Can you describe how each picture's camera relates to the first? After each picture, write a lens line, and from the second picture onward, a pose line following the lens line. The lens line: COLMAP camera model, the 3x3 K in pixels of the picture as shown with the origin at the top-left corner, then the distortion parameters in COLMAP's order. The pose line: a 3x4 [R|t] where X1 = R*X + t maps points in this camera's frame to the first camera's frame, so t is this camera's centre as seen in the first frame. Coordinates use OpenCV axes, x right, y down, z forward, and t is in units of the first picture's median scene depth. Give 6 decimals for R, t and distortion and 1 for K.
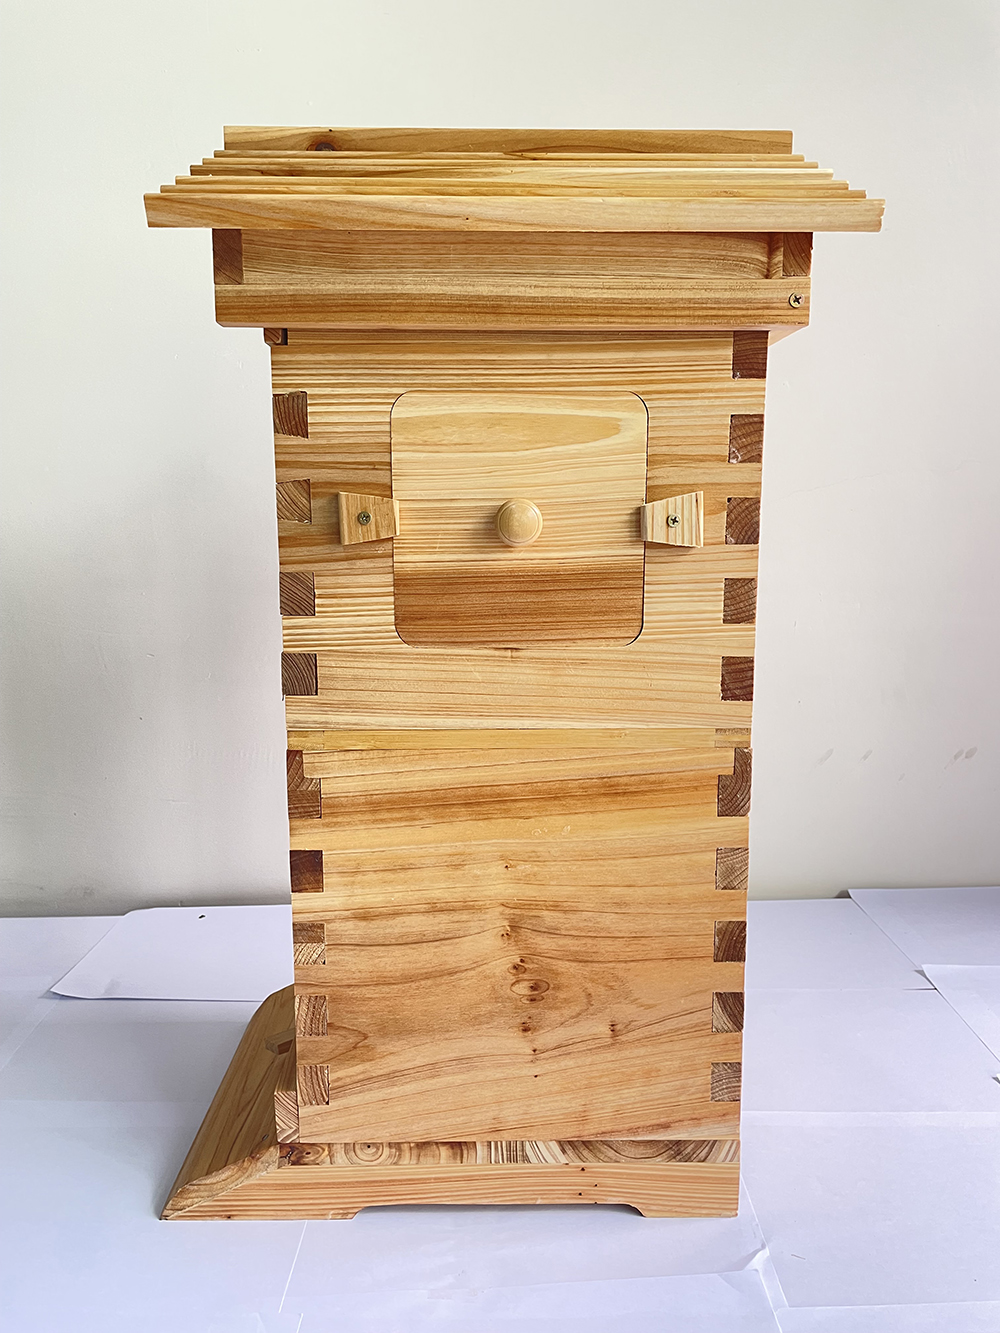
lens RADIAL K [[1010.7, 0, 503.7], [0, 1010.7, 667.6], [0, 0, 1]] dist [0.032964, 0.000323]
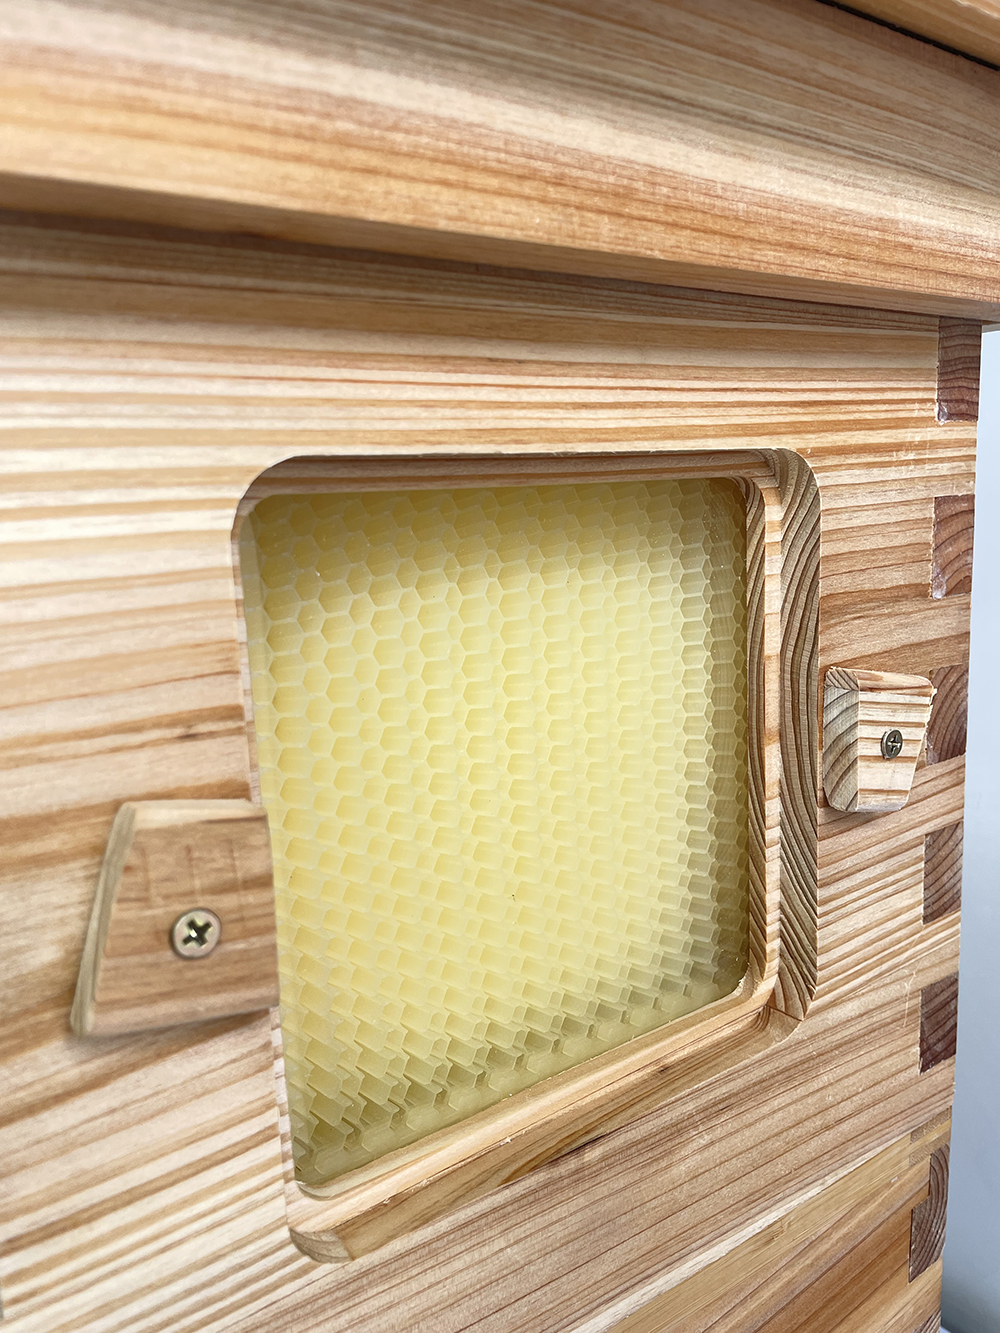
lens RADIAL K [[1024.8, 0, 500.9], [0, 1024.8, 670.9], [0, 0, 1]] dist [0.007118, -0.001978]
pose [[0.828768, -0.127481, 0.544878, -0.205761], [0.132763, 0.990698, 0.029851, -0.210825], [-0.543615, 0.047600, 0.837984, 0.717210]]
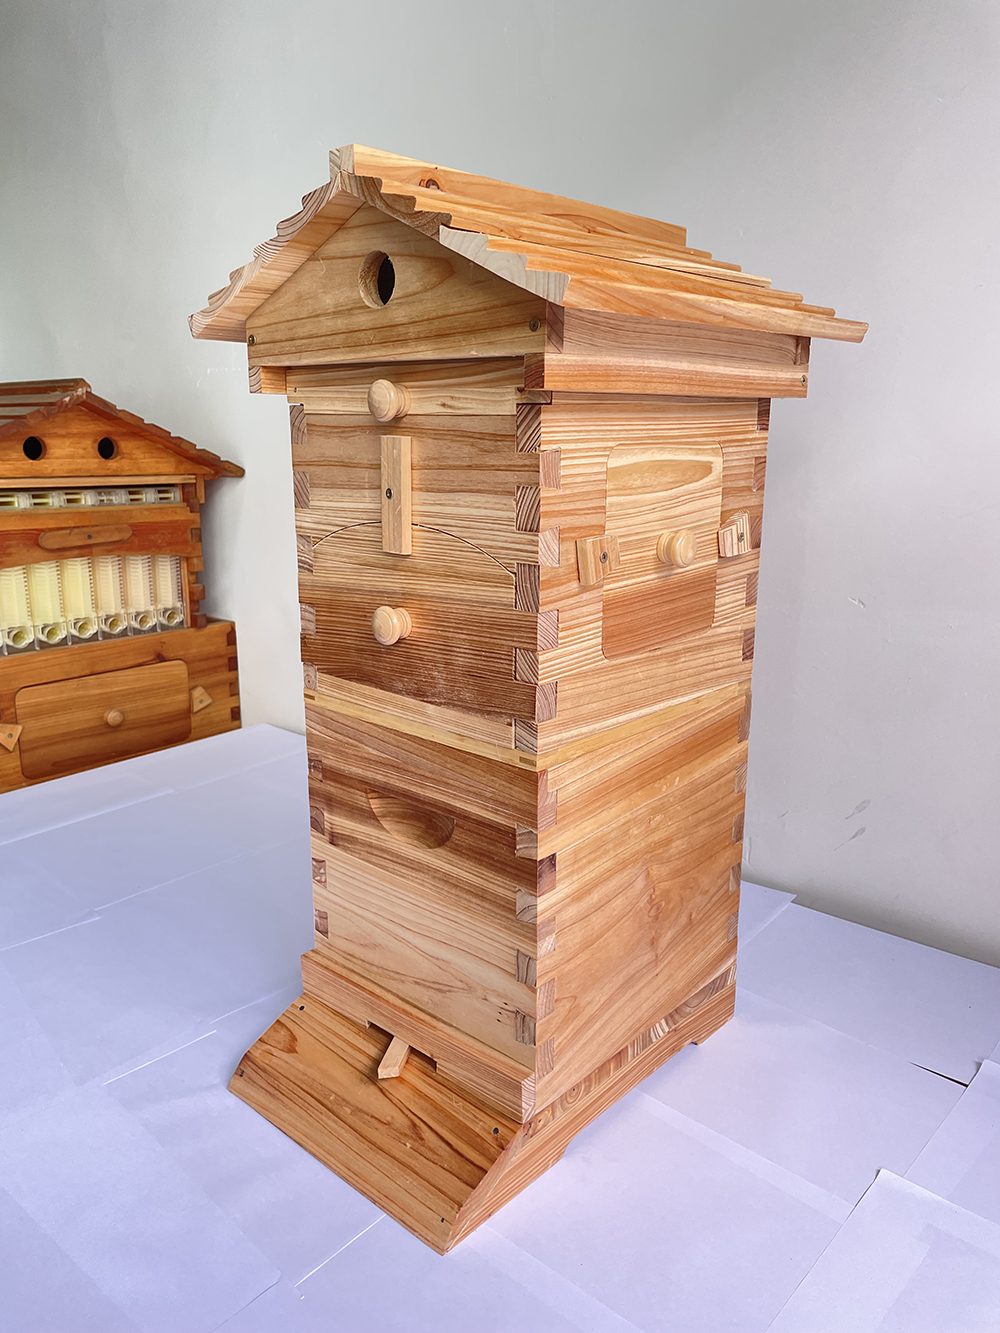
lens RADIAL K [[998.4, 0, 496.0], [0, 998.4, 660.7], [0, 0, 1]] dist [0.036545, -0.003746]
pose [[0.700486, -0.164975, 0.694336, -1.014263], [0.112043, 0.986272, 0.121304, -0.180722], [-0.704816, -0.007176, 0.709353, 0.278575]]
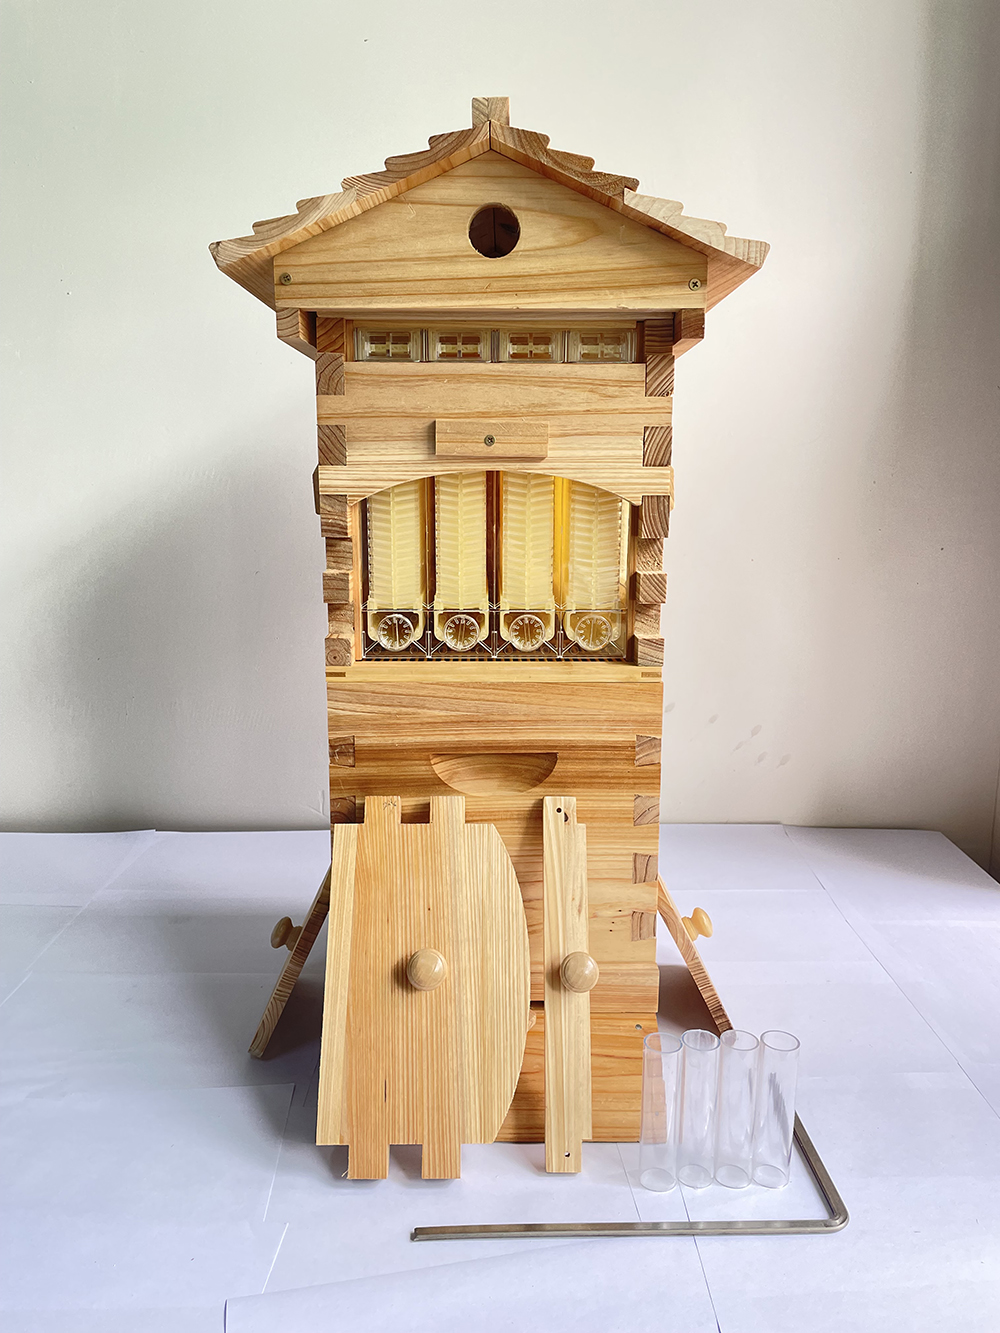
lens RADIAL K [[1025.2, 0, 509.4], [0, 1025.2, 670.5], [0, 0, 1]] dist [0.104974, -0.114934]
pose [[0.029502, -0.194776, 0.980404, -1.510580], [0.156674, 0.969608, 0.187917, -0.207494], [-0.987210, 0.148060, 0.059122, 1.153028]]
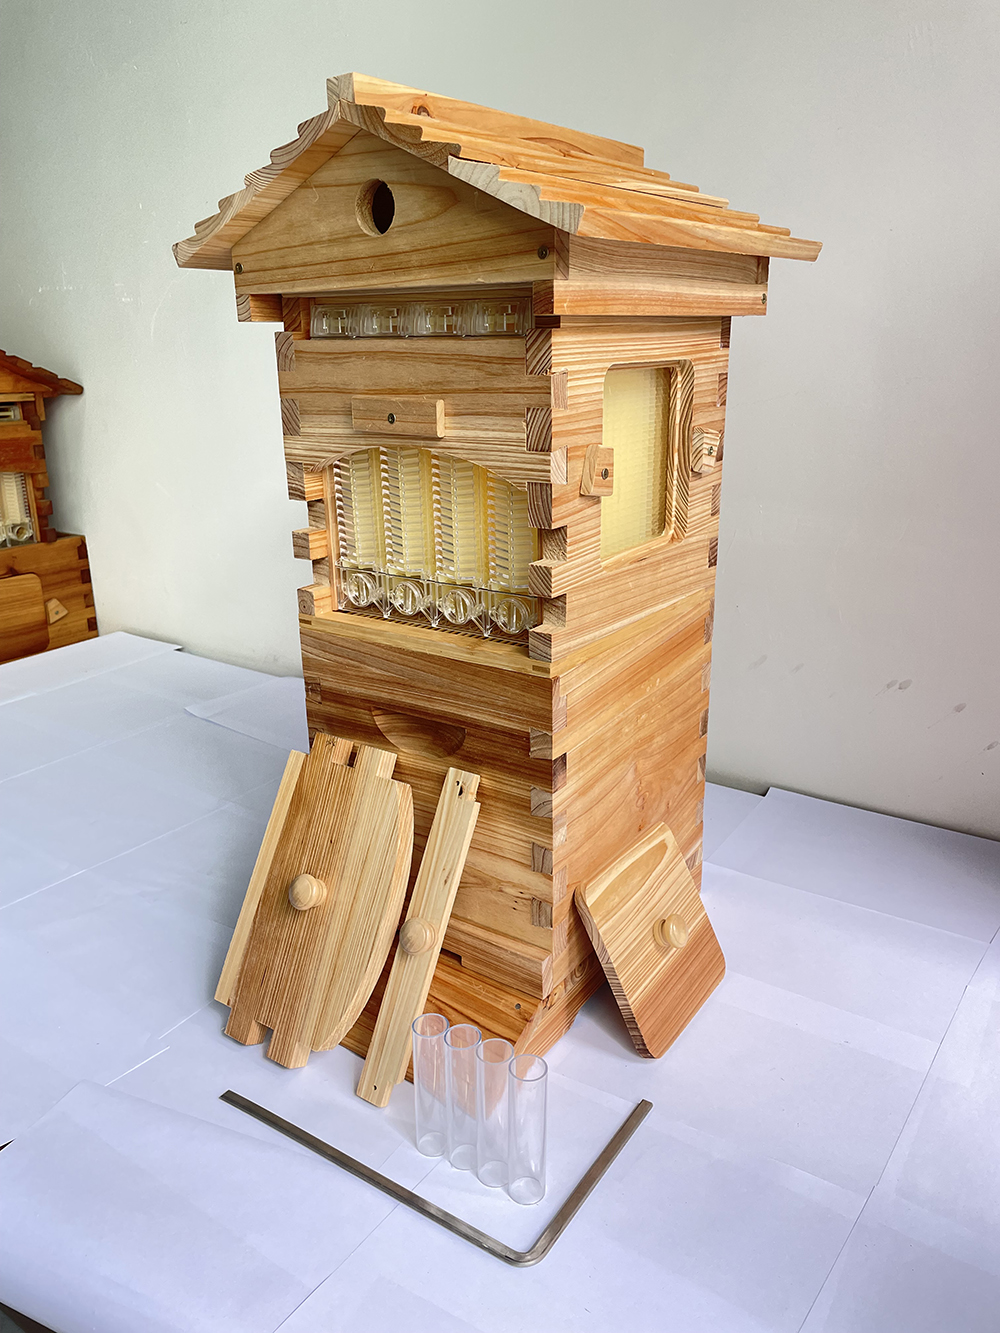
lens RADIAL K [[1000.8, 0, 497.0], [0, 1000.8, 669.3], [0, 0, 1]] dist [0.033130, -0.001866]
pose [[0.599730, -0.260984, 0.756446, -1.174339], [0.142727, 0.965048, 0.219796, -0.201770], [-0.787371, -0.023853, 0.616018, 0.348080]]
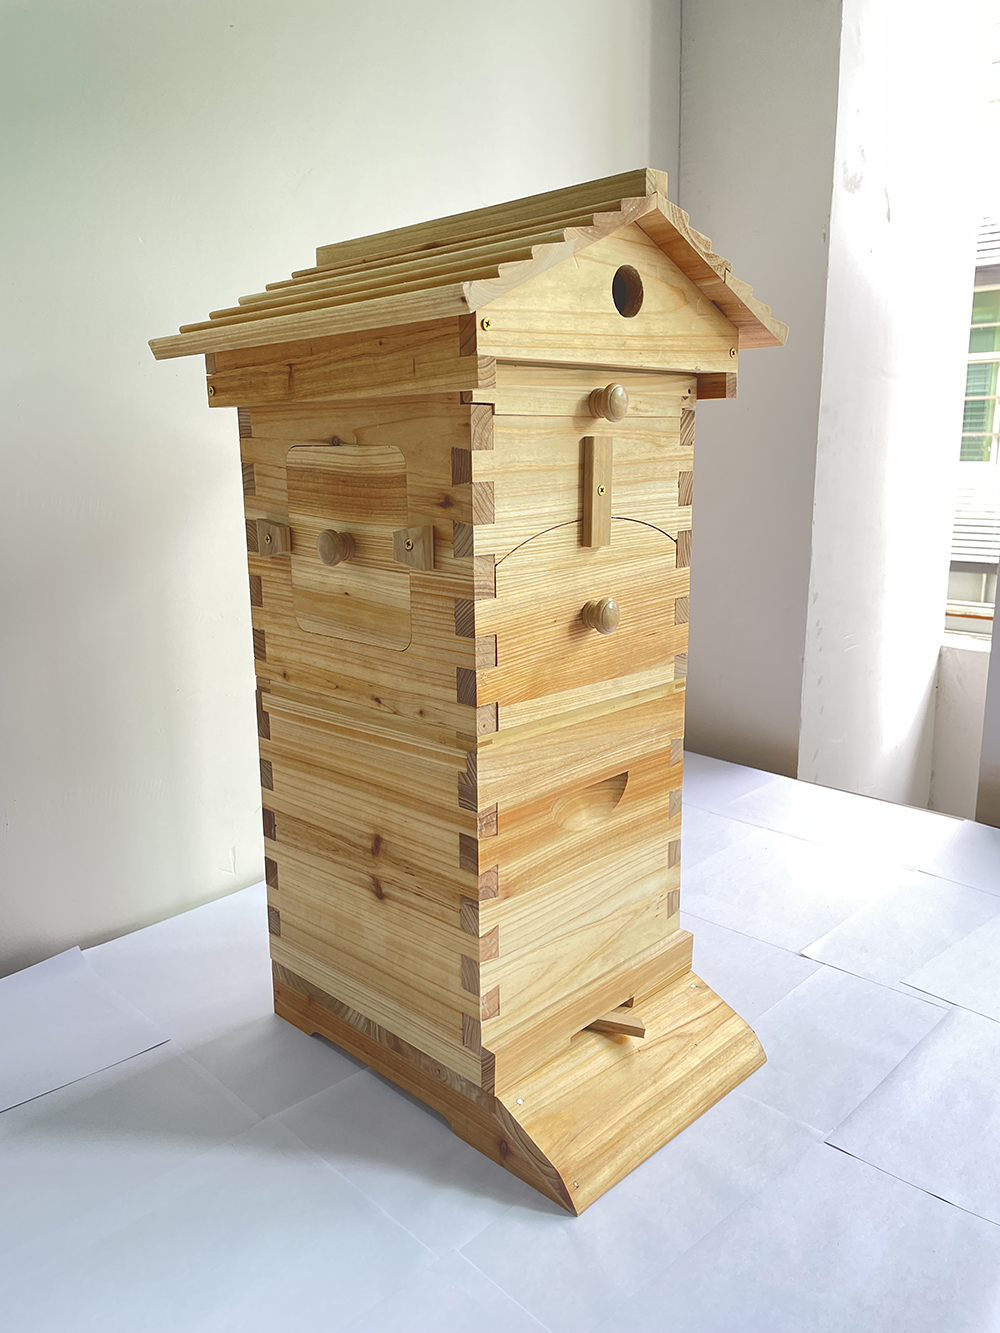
lens RADIAL K [[1000.1, 0, 505.2], [0, 1000.1, 663.7], [0, 0, 1]] dist [0.204481, -0.574993]
pose [[-0.683991, -0.158212, 0.712127, -1.090530], [0.119906, 0.938537, 0.323682, -0.464498], [-0.719568, 0.306784, -0.622981, 2.144703]]
